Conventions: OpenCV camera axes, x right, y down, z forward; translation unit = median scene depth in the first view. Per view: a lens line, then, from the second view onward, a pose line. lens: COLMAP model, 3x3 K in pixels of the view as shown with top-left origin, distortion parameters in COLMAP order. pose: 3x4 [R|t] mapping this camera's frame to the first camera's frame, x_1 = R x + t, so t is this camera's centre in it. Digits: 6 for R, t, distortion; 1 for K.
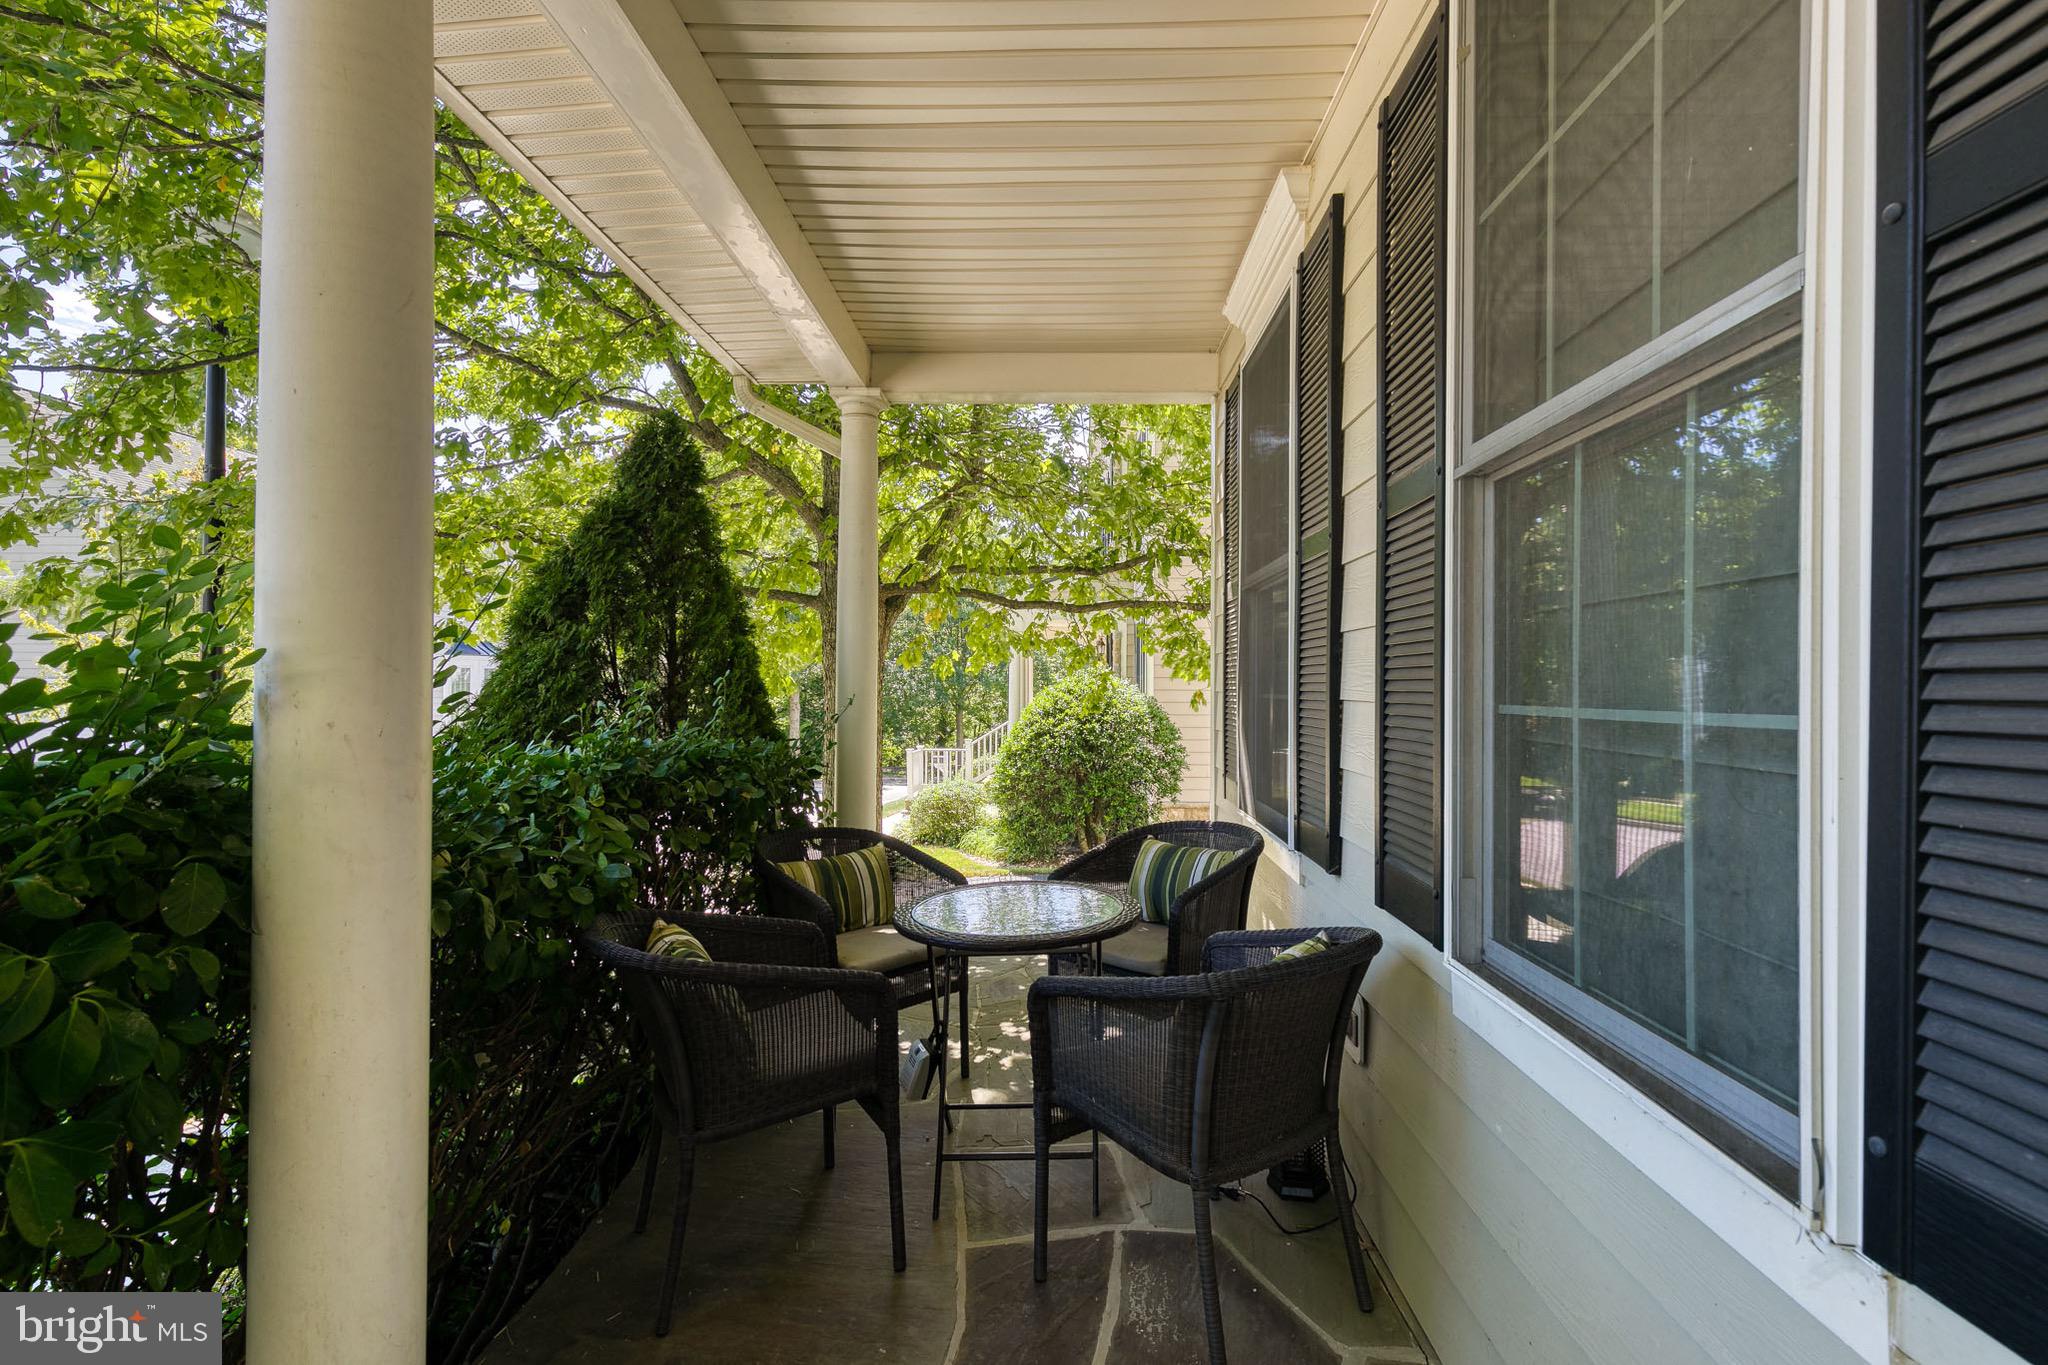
lens RADIAL K [[916.1, 0, 1043.8], [0, 916.1, 679.4], [0, 0, 1]] dist [0.007779, -0.001441]
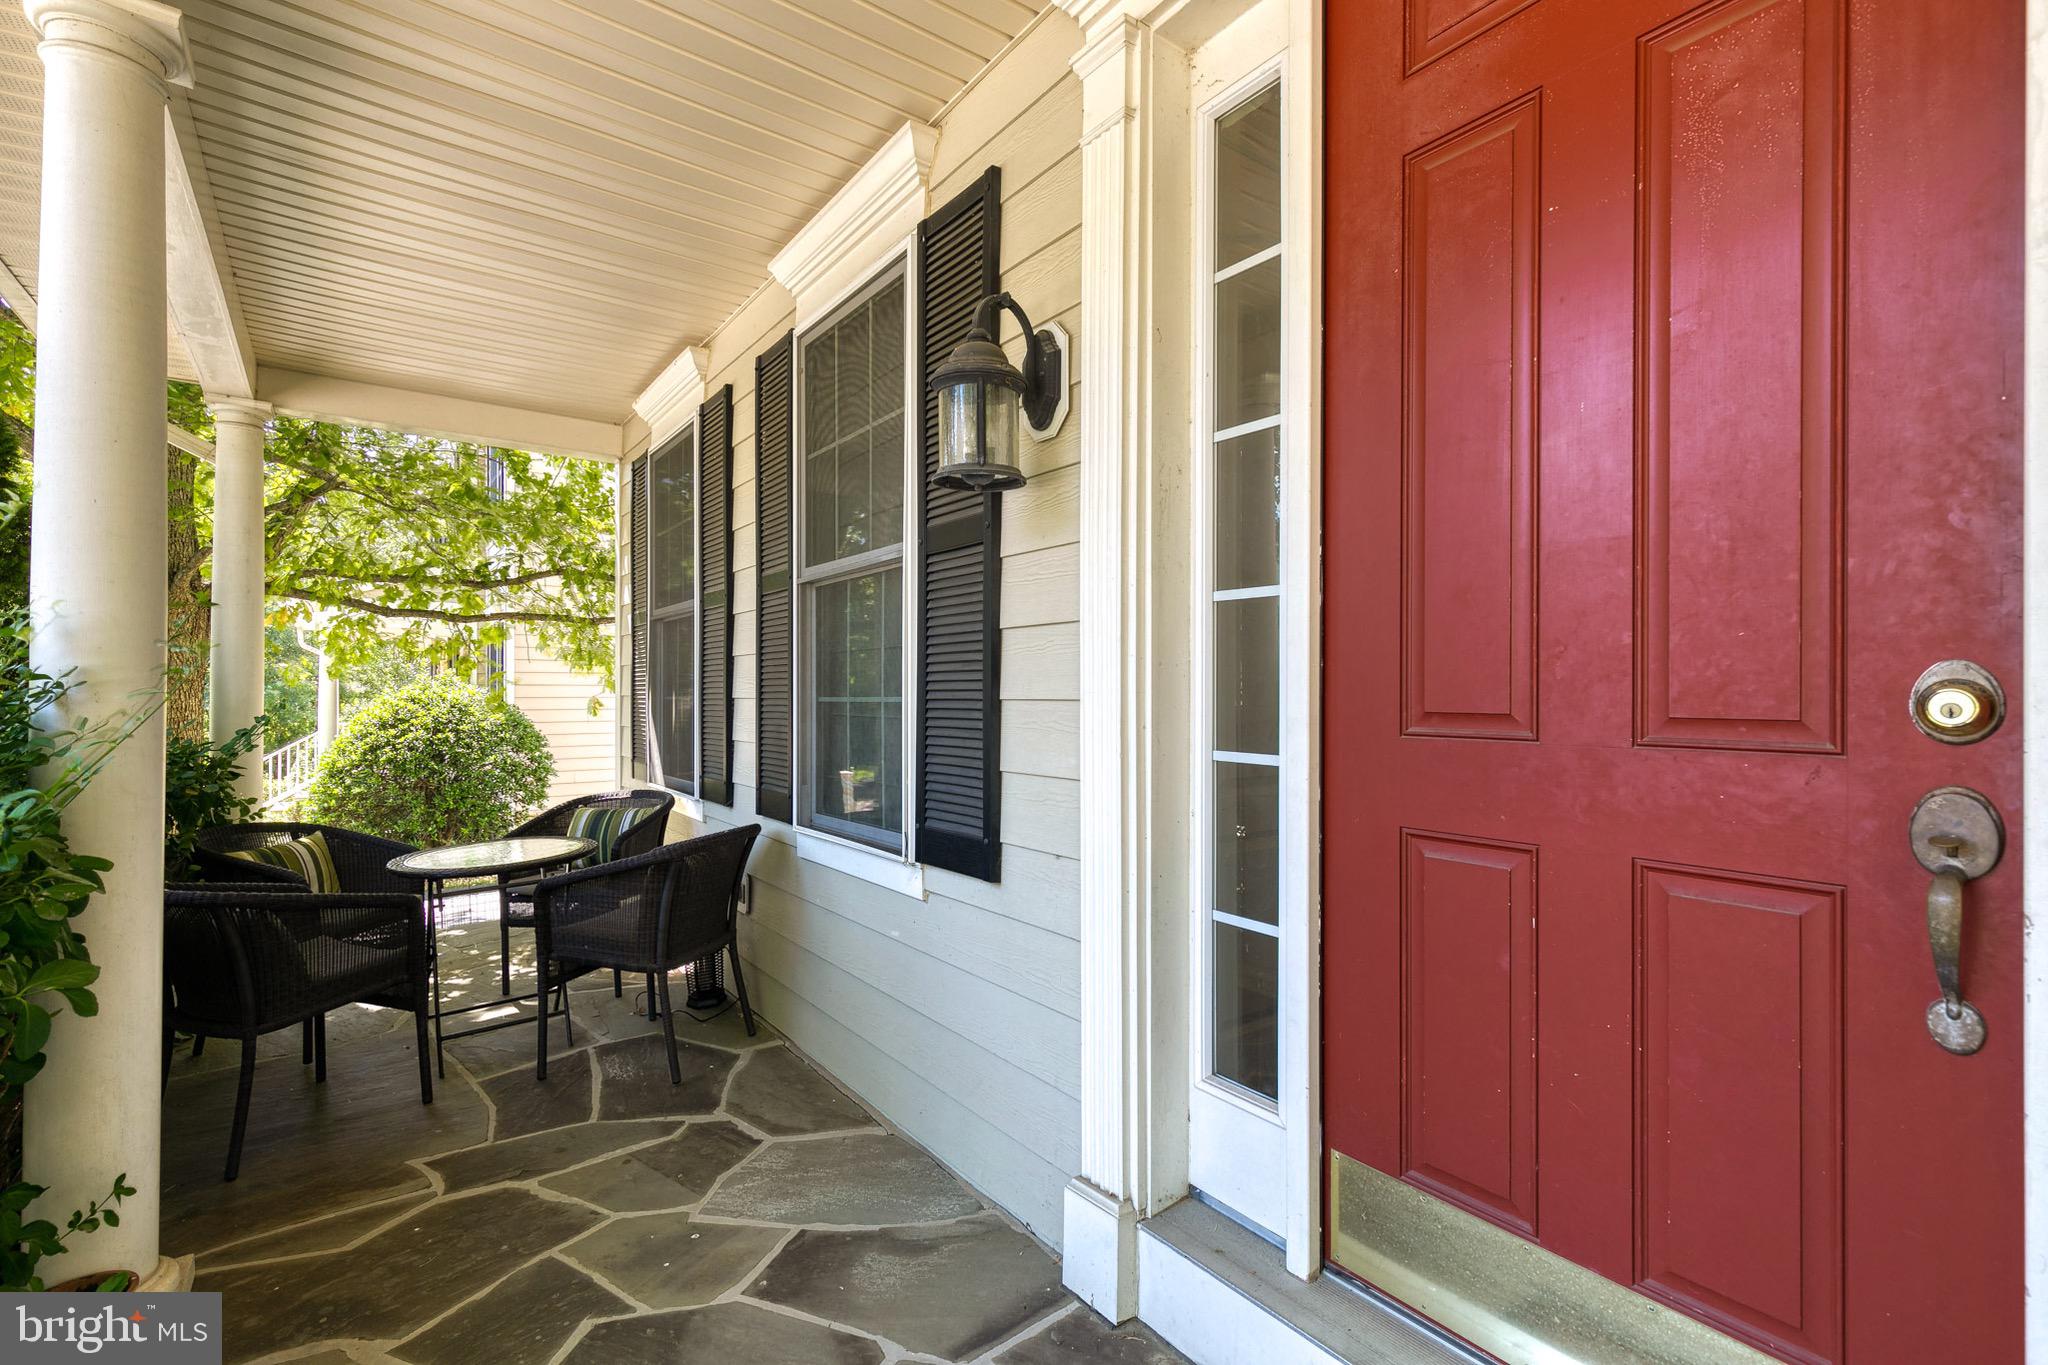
lens RADIAL K [[916.1, 0, 1036.4], [0, 916.1, 688.1], [0, 0, 1]] dist [0.007779, -0.001441]
pose [[0.784905, -0.003238, 0.619608, -0.251206], [0.002397, 0.999995, 0.002190, 0.002775], [-0.619612, -0.000234, 0.784908, -0.585932]]
